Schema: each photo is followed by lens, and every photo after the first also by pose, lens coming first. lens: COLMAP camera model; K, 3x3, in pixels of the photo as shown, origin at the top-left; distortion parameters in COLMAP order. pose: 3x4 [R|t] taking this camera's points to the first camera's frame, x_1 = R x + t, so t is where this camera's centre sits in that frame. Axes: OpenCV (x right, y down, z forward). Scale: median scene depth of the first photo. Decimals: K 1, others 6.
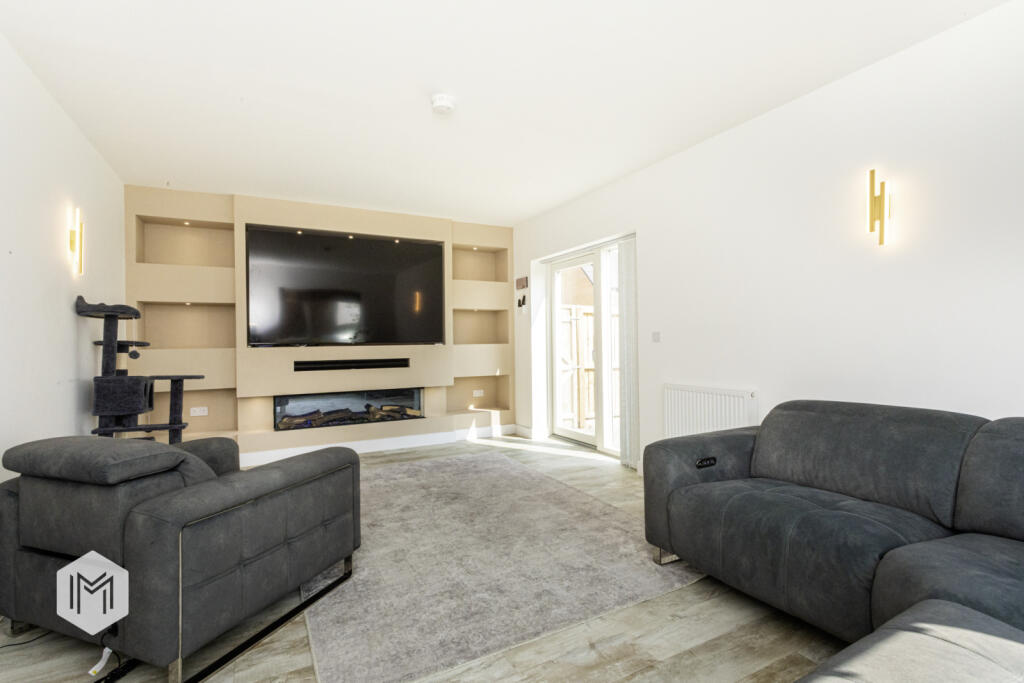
lens RADIAL K [[481.6, 0, 511.3], [0, 481.6, 343.2], [0, 0, 1]] dist [0.003842, -0.000997]
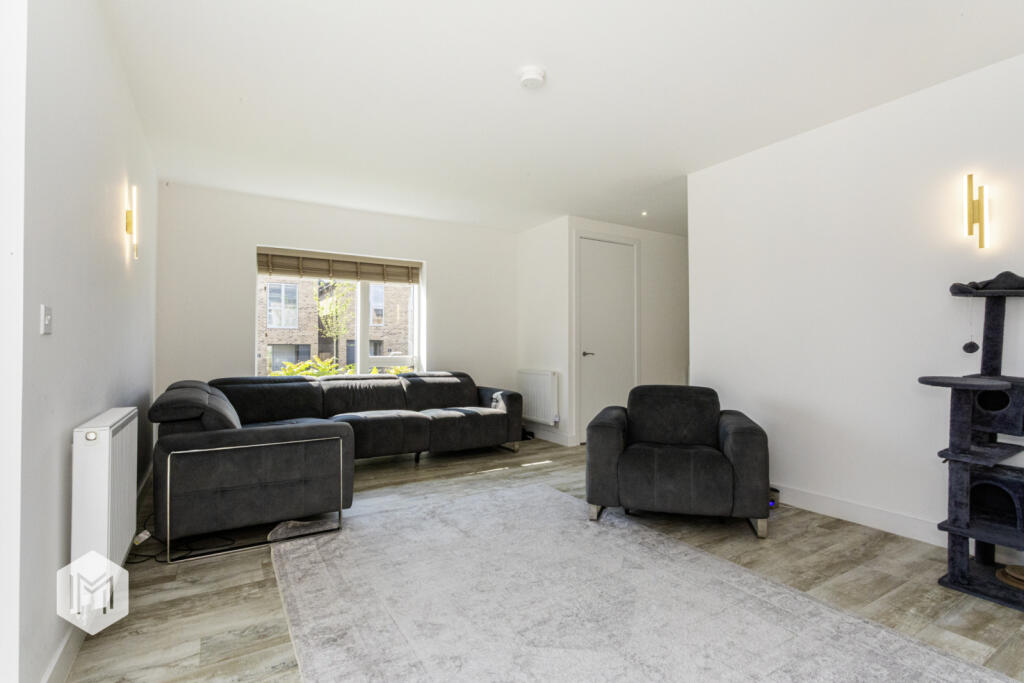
lens RADIAL K [[494.8, 0, 513.1], [0, 494.8, 341.9], [0, 0, 1]] dist [-0.002671, -0.000361]
pose [[-0.998036, 0.016071, -0.060545, -0.027044], [0.016715, 0.999809, -0.010132, 0.008849], [0.060370, -0.011124, -0.998114, 1.111712]]
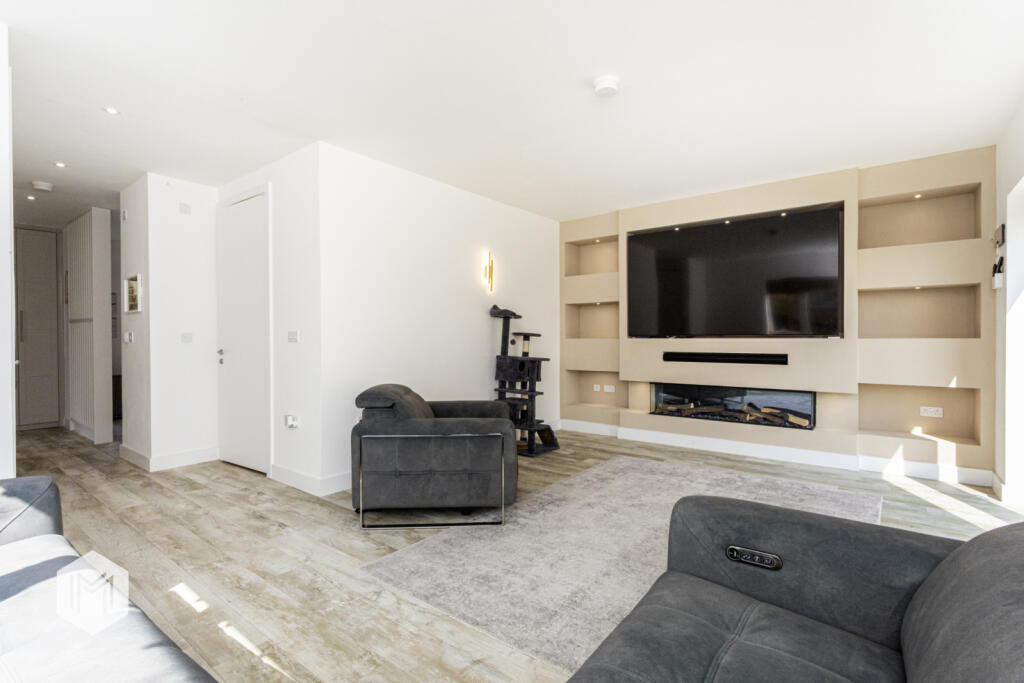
lens RADIAL K [[481.6, 0, 513.0], [0, 481.6, 341.4], [0, 0, 1]] dist [0.003842, -0.000997]
pose [[0.406258, 0.021066, -0.913516, 0.383789], [-0.004266, 0.999767, 0.021158, -0.006546], [0.913749, -0.004699, 0.406253, 0.251578]]
